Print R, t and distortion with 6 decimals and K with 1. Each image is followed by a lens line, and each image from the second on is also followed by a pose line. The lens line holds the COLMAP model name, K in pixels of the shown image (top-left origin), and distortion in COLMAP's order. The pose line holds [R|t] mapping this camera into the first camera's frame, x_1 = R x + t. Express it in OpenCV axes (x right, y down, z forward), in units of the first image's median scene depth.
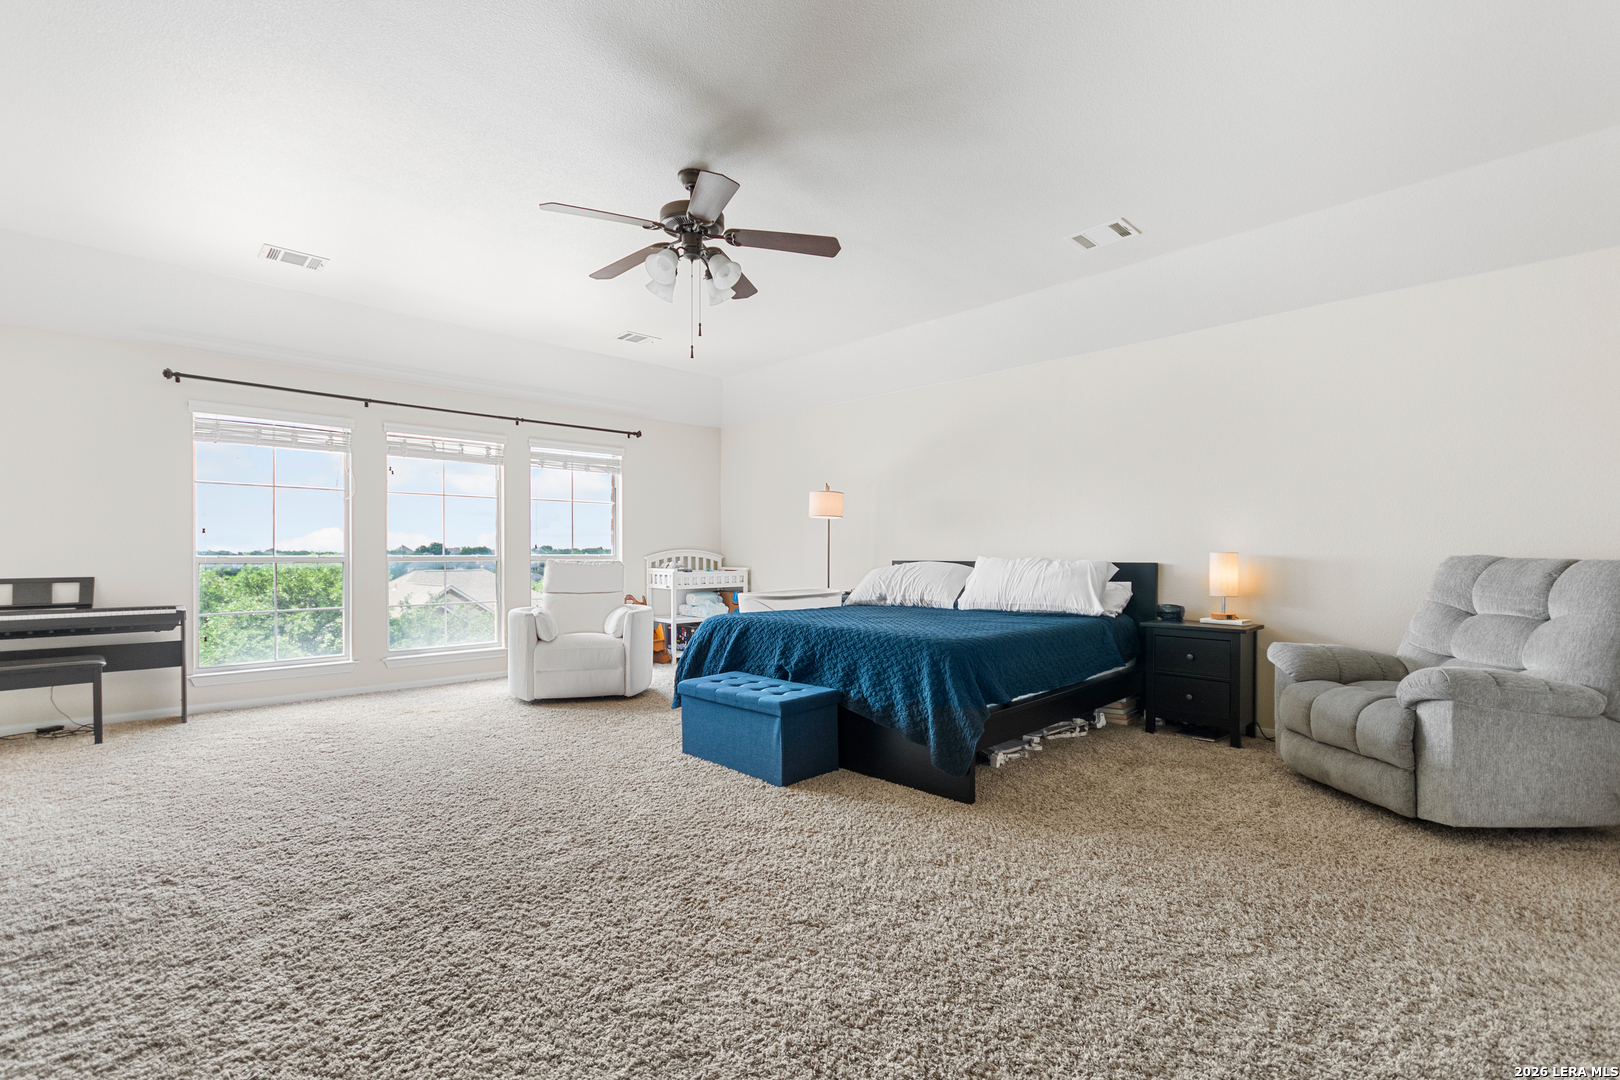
lens RADIAL K [[725.4, 0, 810.2], [0, 725.4, 551.4], [0, 0, 1]] dist [0.010374, 0.000095]
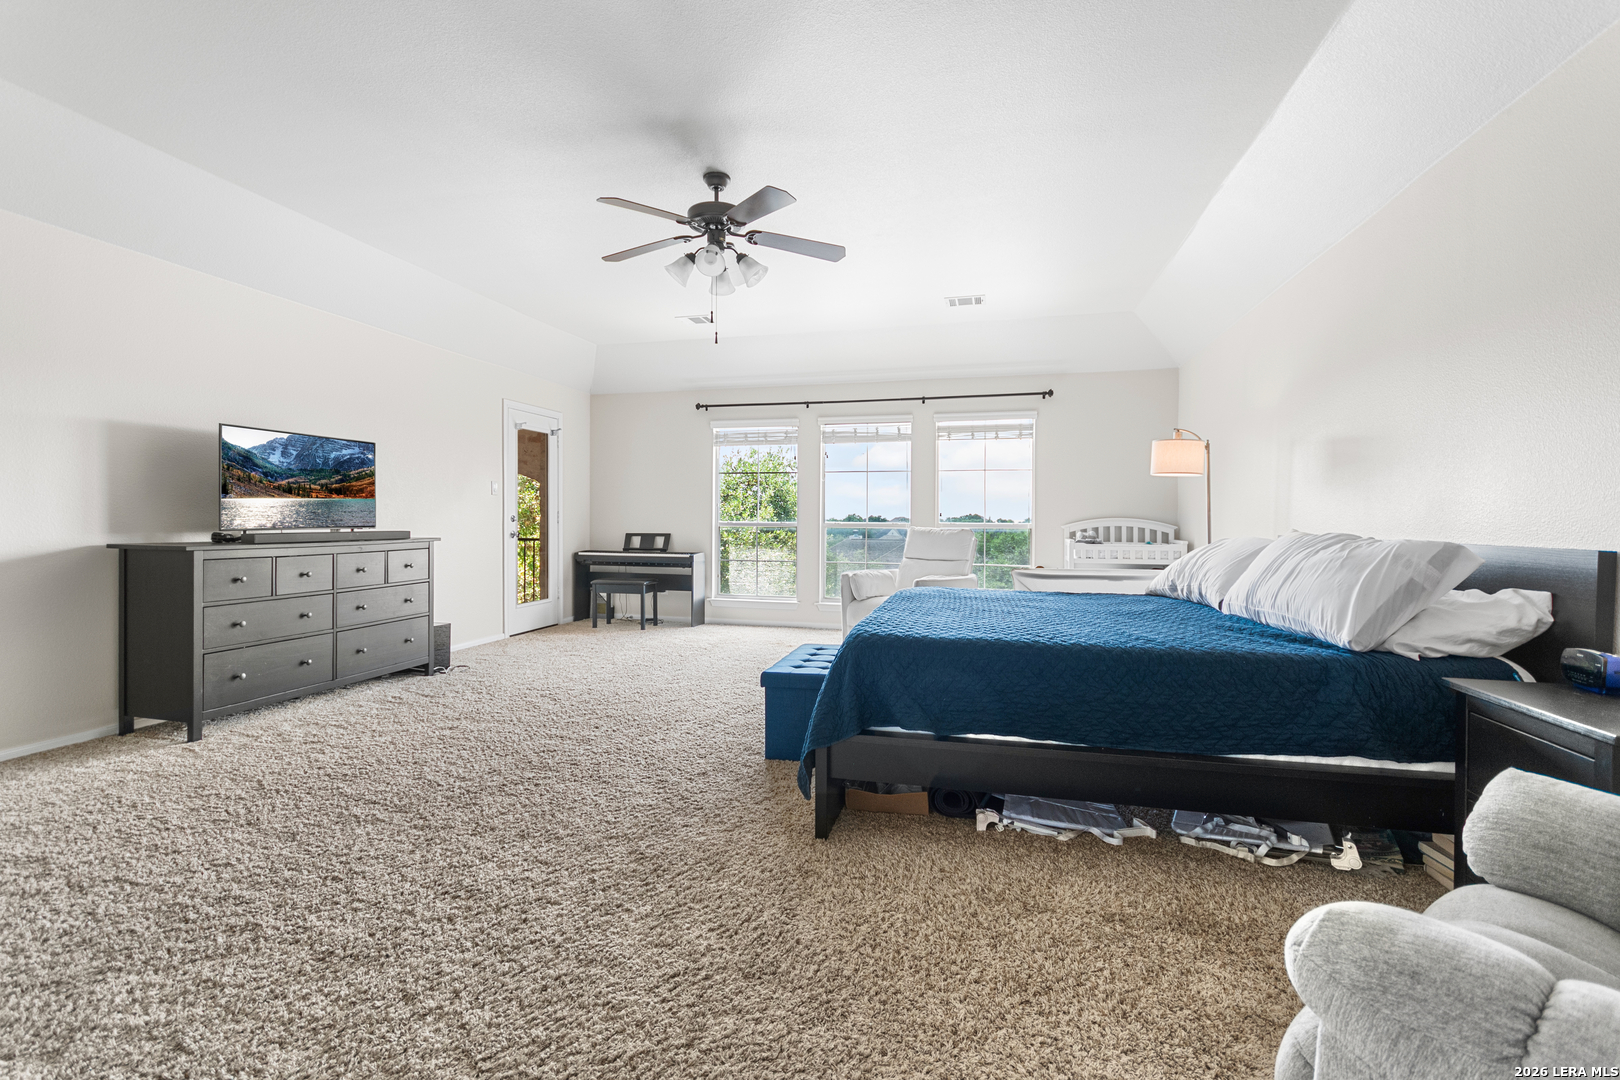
lens RADIAL K [[724.0, 0, 807.3], [0, 724.0, 530.3], [0, 0, 1]] dist [0.008531, 0.000073]
pose [[0.516170, 0.016153, -0.856334, 0.586277], [-0.004961, 0.999862, 0.015871, -0.000103], [0.856472, -0.003944, 0.516178, 0.385470]]
